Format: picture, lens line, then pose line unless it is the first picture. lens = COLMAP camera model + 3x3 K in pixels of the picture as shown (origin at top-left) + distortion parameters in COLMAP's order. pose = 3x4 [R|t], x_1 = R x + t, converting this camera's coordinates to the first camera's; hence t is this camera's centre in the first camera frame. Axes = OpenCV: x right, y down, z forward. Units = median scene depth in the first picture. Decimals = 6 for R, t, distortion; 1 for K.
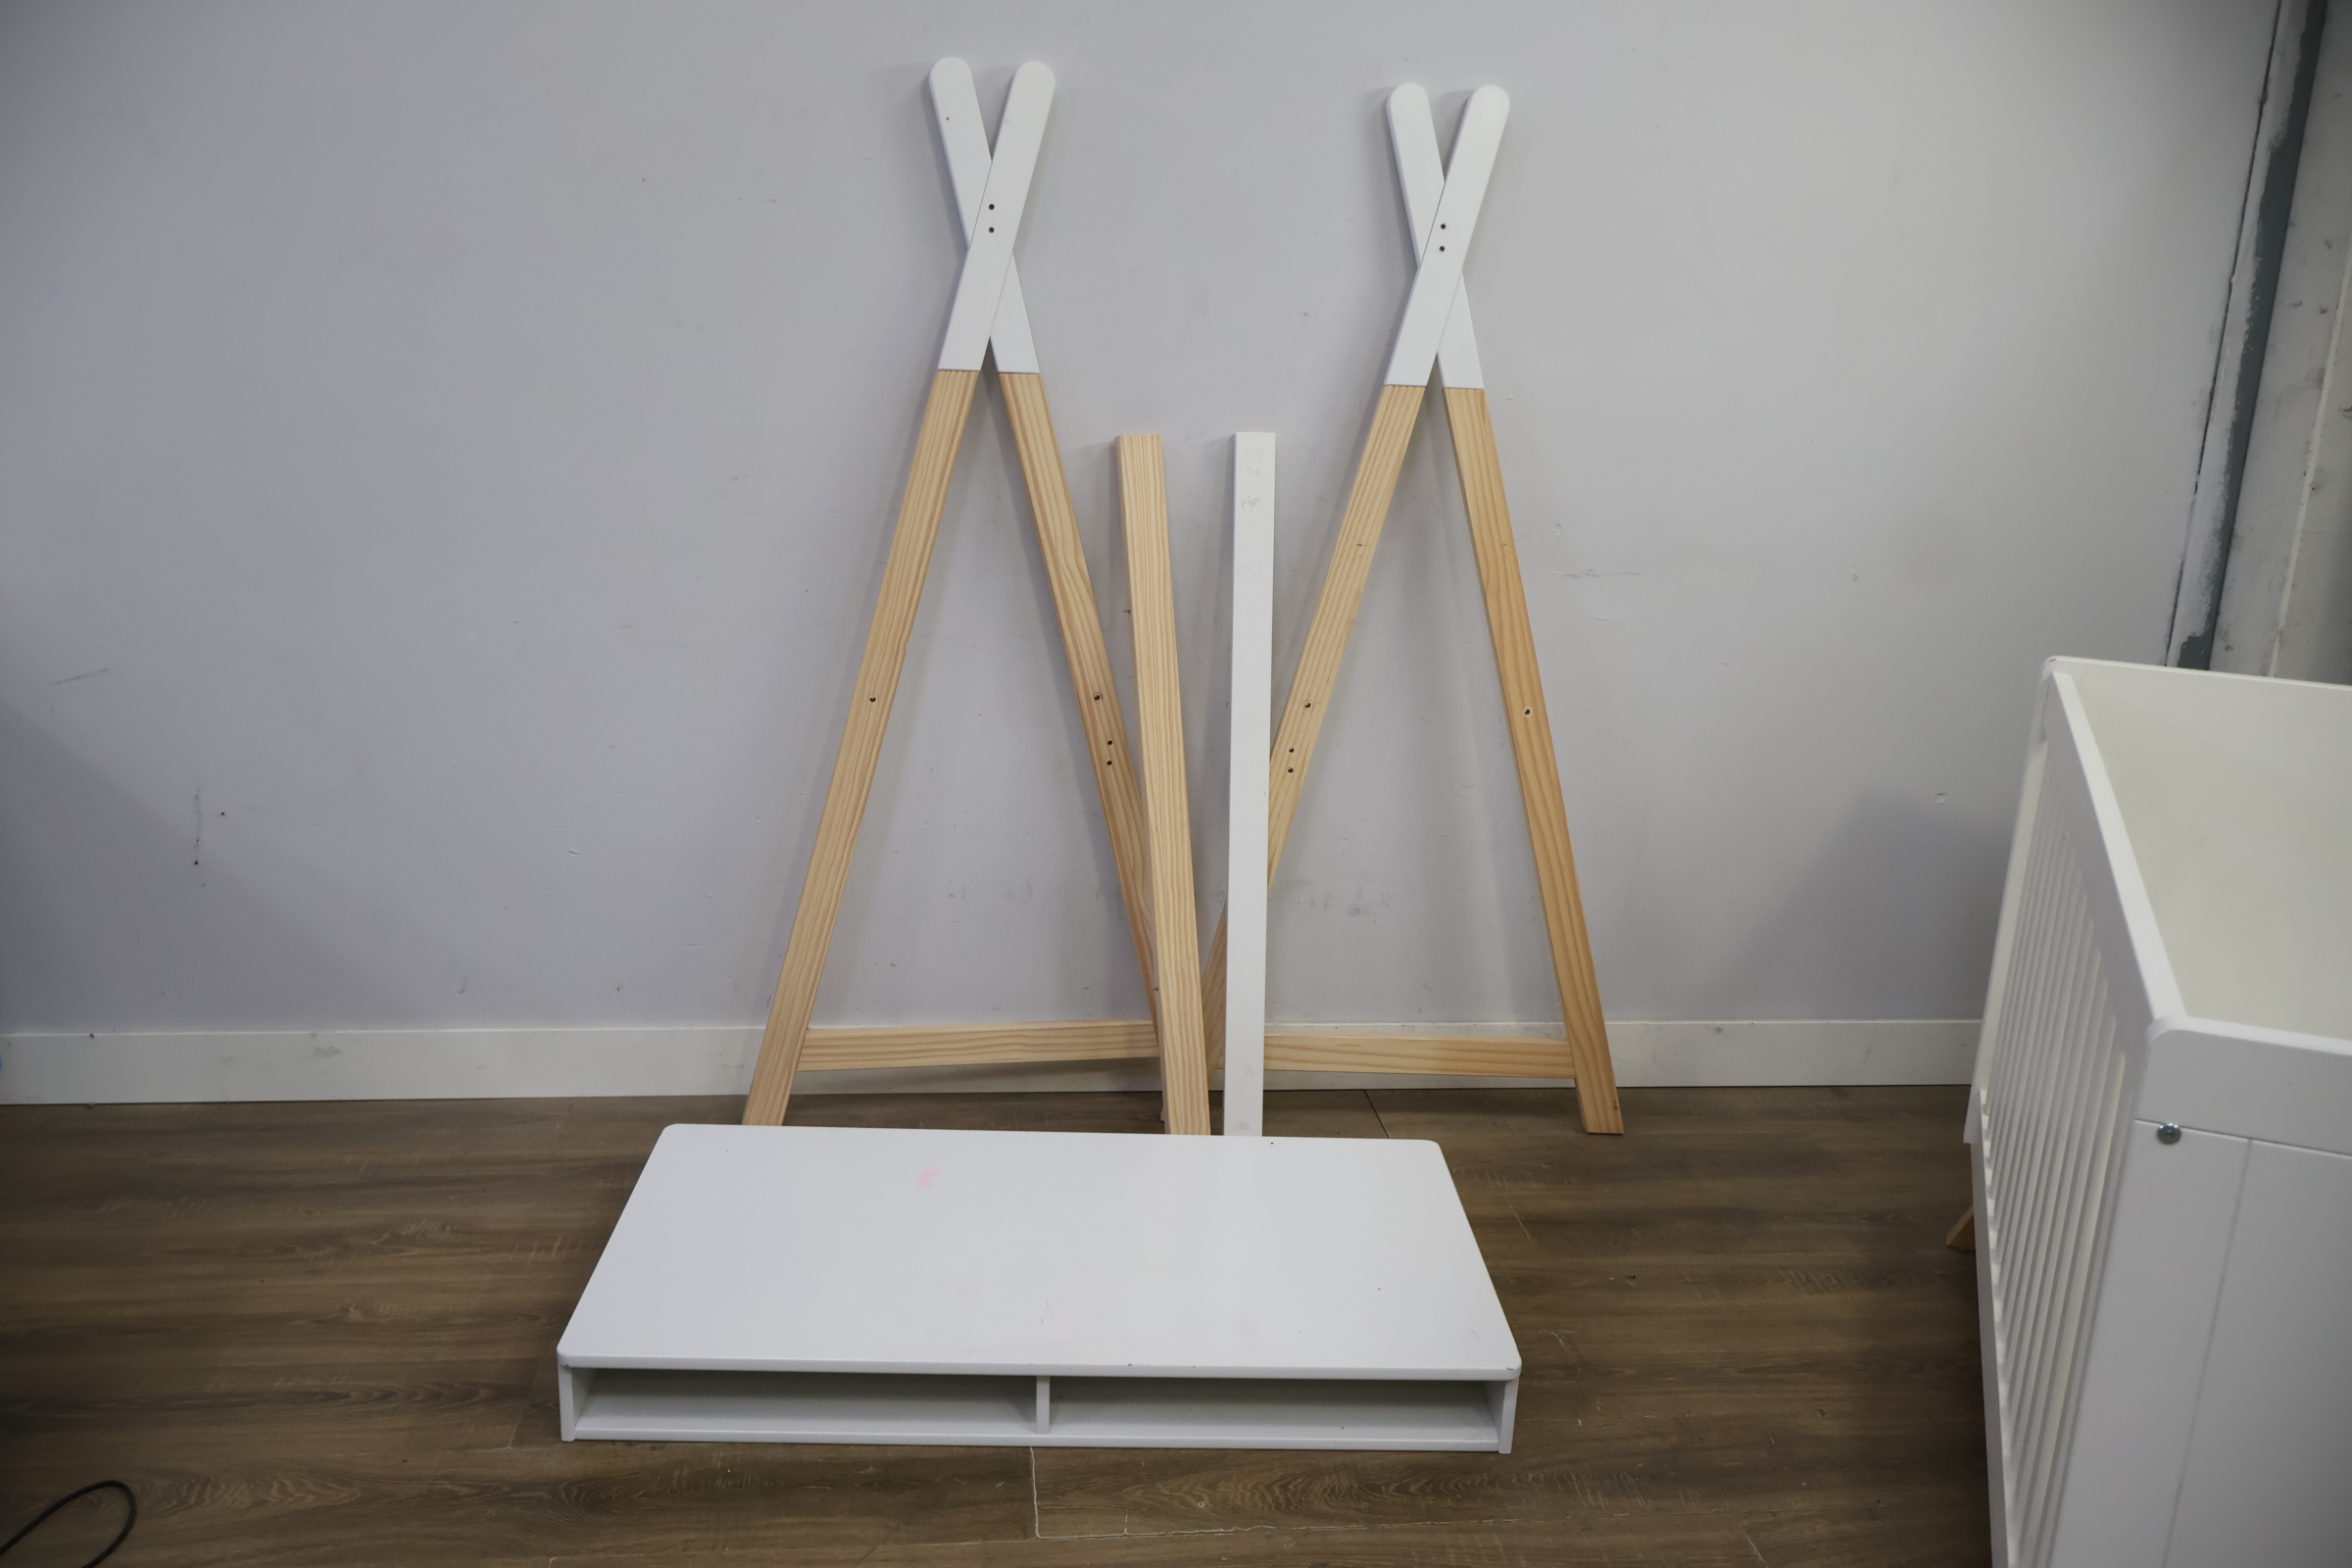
lens RADIAL K [[1974.5, 0, 1168.8], [0, 1974.5, 790.8], [0, 0, 1]] dist [-0.006590, 0.002952]
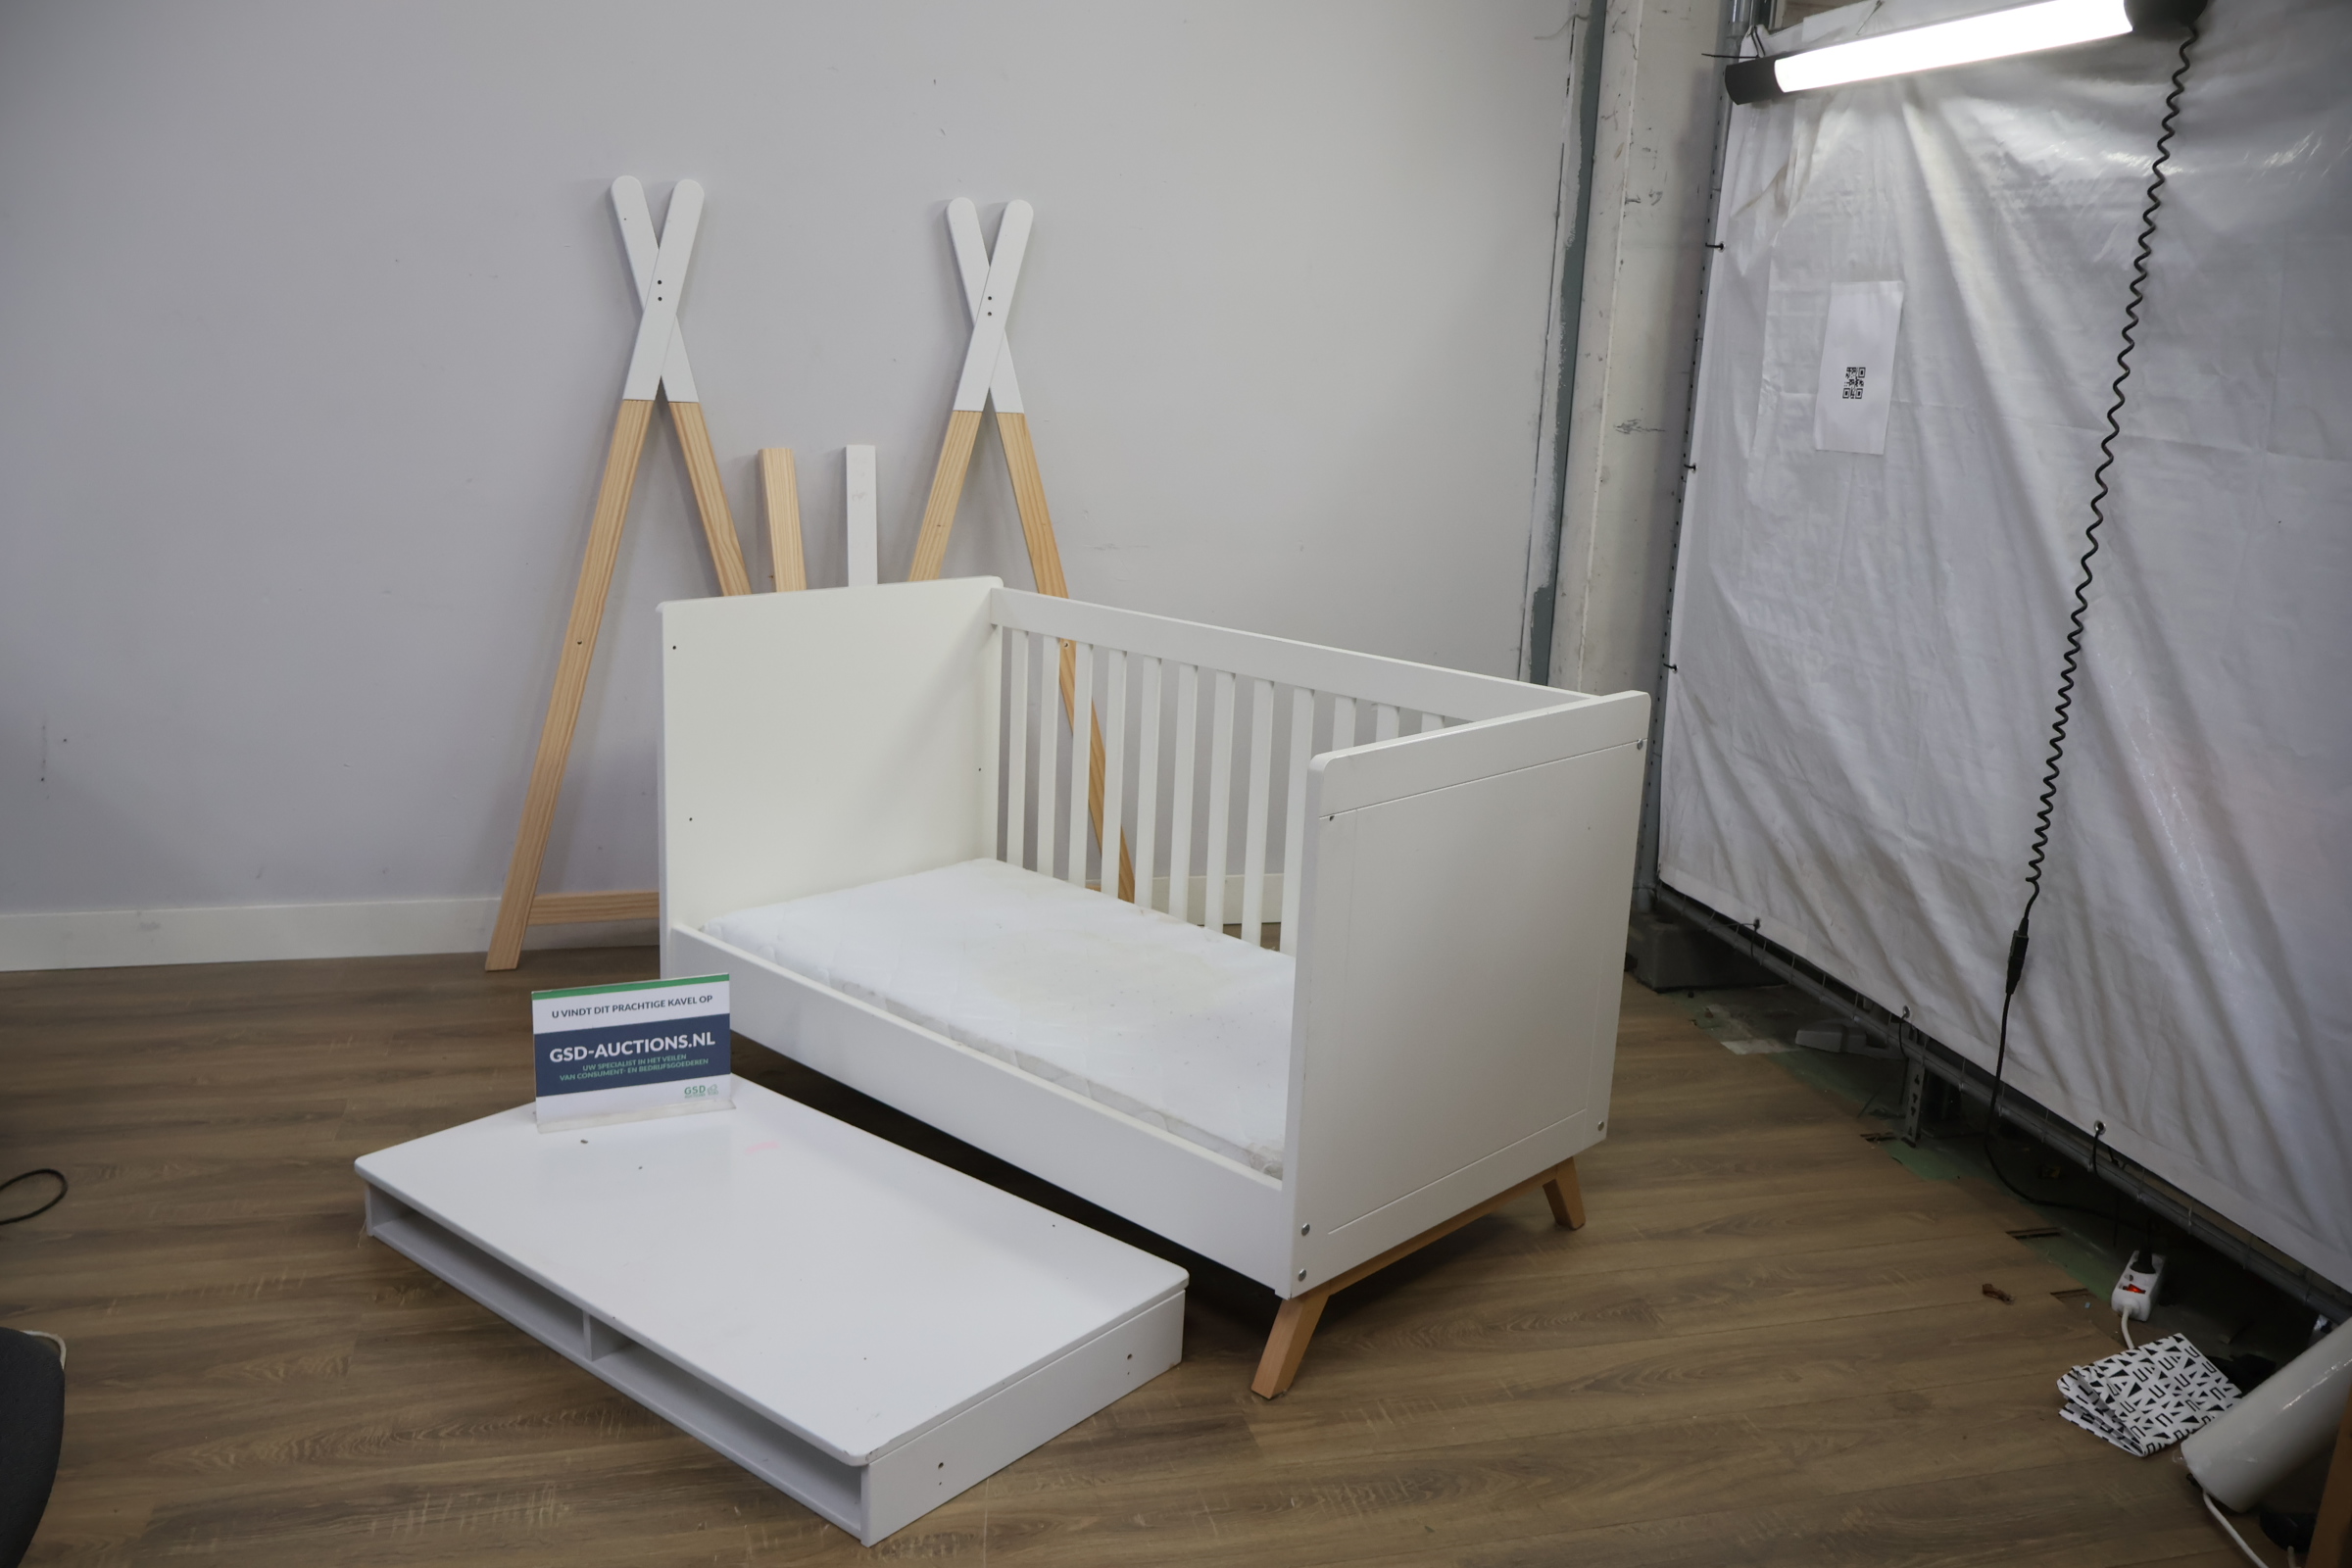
lens RADIAL K [[1985.1, 0, 1172.9], [0, 1985.1, 784.7], [0, 0, 1]] dist [-0.004543, -0.000310]
pose [[0.988817, -0.028837, 0.146323, 0.050352], [0.033120, 0.999089, -0.026919, 0.101176], [-0.145413, 0.031465, 0.988871, -0.399905]]
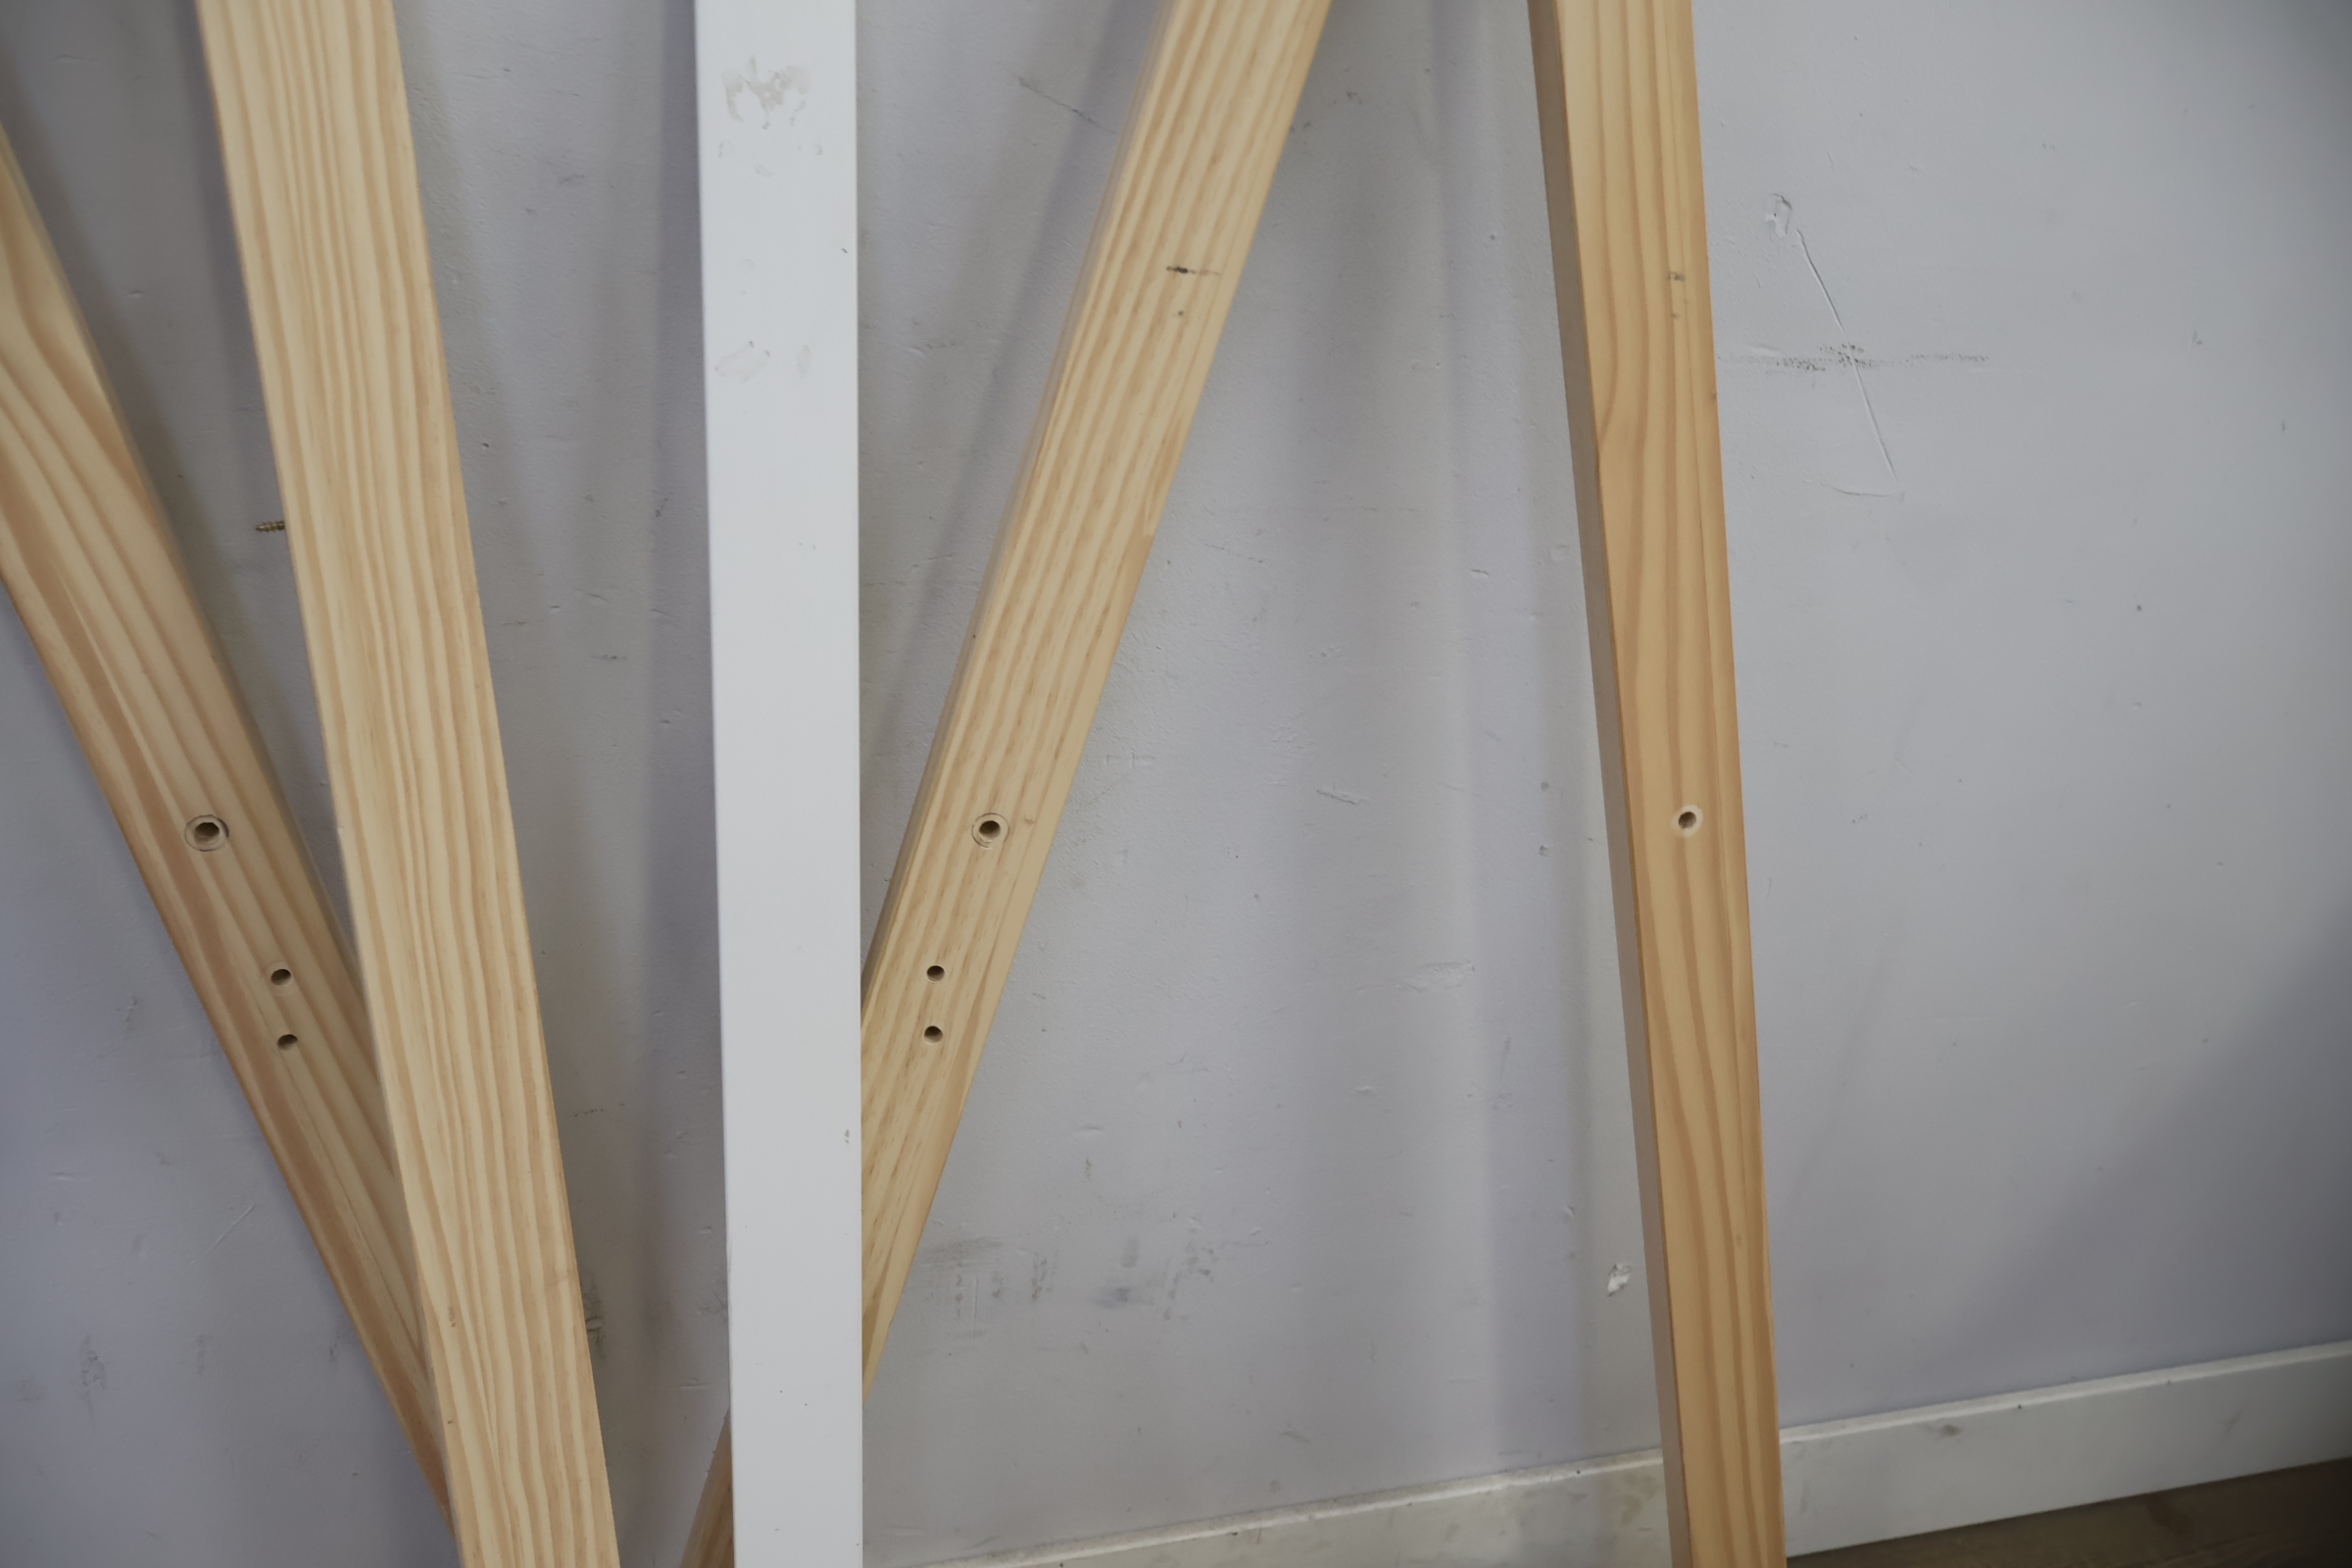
lens RADIAL K [[1963.6, 0, 1166.7], [0, 1963.6, 778.4], [0, 0, 1]] dist [0.005521, 0.001985]
pose [[0.982316, -0.028178, 0.185097, 0.043701], [-0.008071, 0.981318, 0.192224, -0.108953], [-0.187055, -0.190319, 0.963737, 0.735896]]
